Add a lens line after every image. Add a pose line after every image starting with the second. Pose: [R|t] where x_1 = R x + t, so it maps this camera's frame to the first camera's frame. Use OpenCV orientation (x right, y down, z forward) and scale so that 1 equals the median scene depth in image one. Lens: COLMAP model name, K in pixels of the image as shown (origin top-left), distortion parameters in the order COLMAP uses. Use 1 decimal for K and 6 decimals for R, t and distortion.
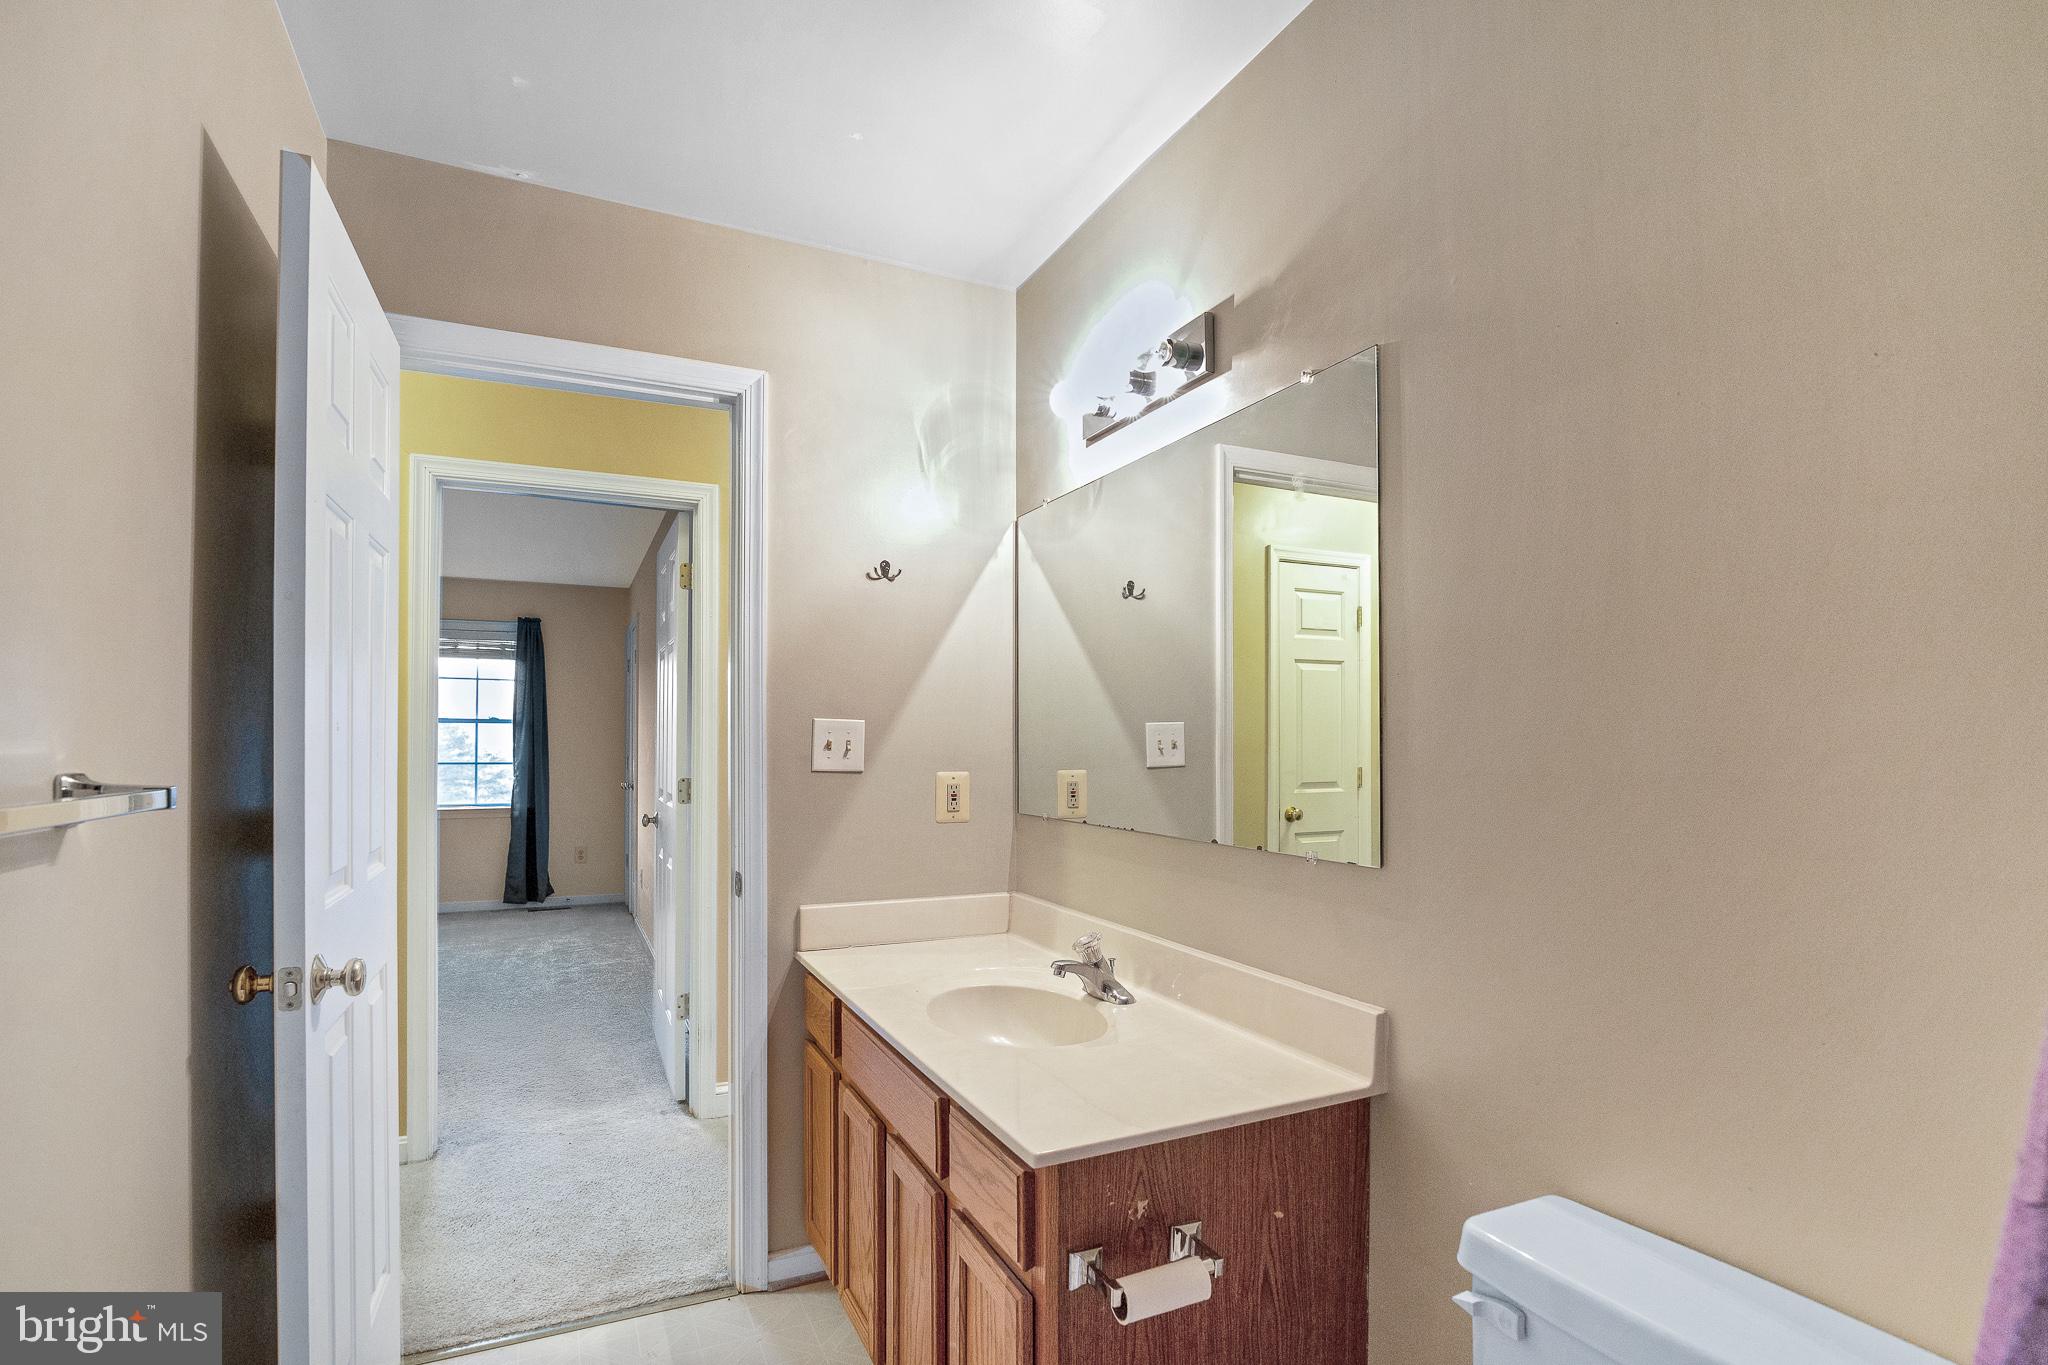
lens RADIAL K [[965.7, 0, 1026.0], [0, 965.7, 727.9], [0, 0, 1]] dist [-0.019240, 0.000490]
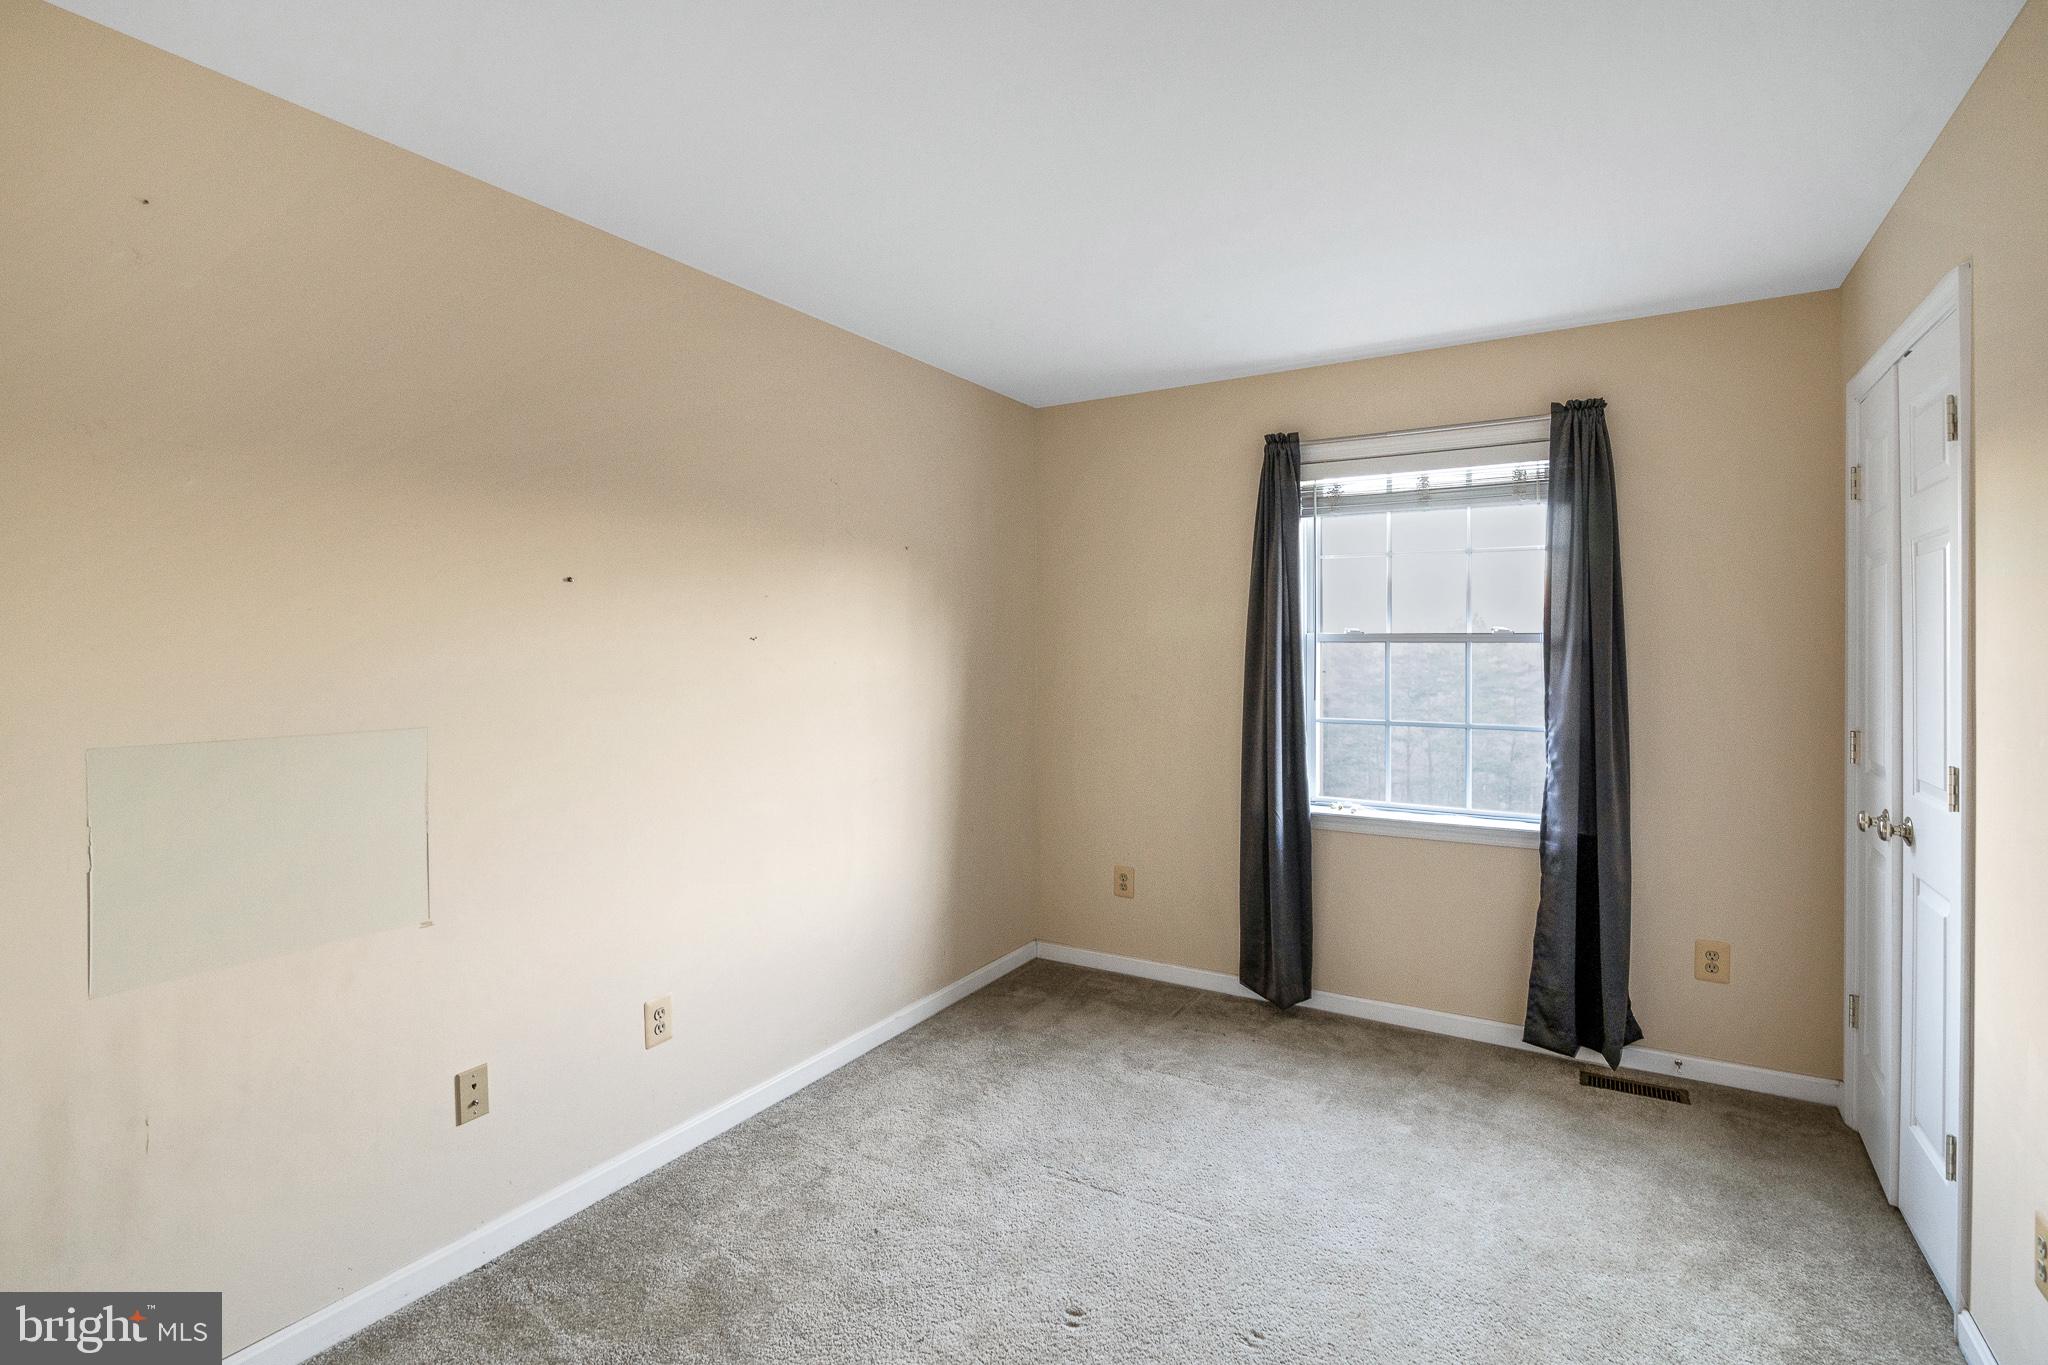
lens RADIAL K [[961.7, 0, 1024.7], [0, 961.7, 648.2], [0, 0, 1]] dist [-0.017417, 0.000206]
pose [[0.541135, -0.007876, -0.840899, -0.291459], [0.007137, 0.999963, -0.004774, -0.001908], [0.840905, -0.003418, 0.541171, 0.557488]]
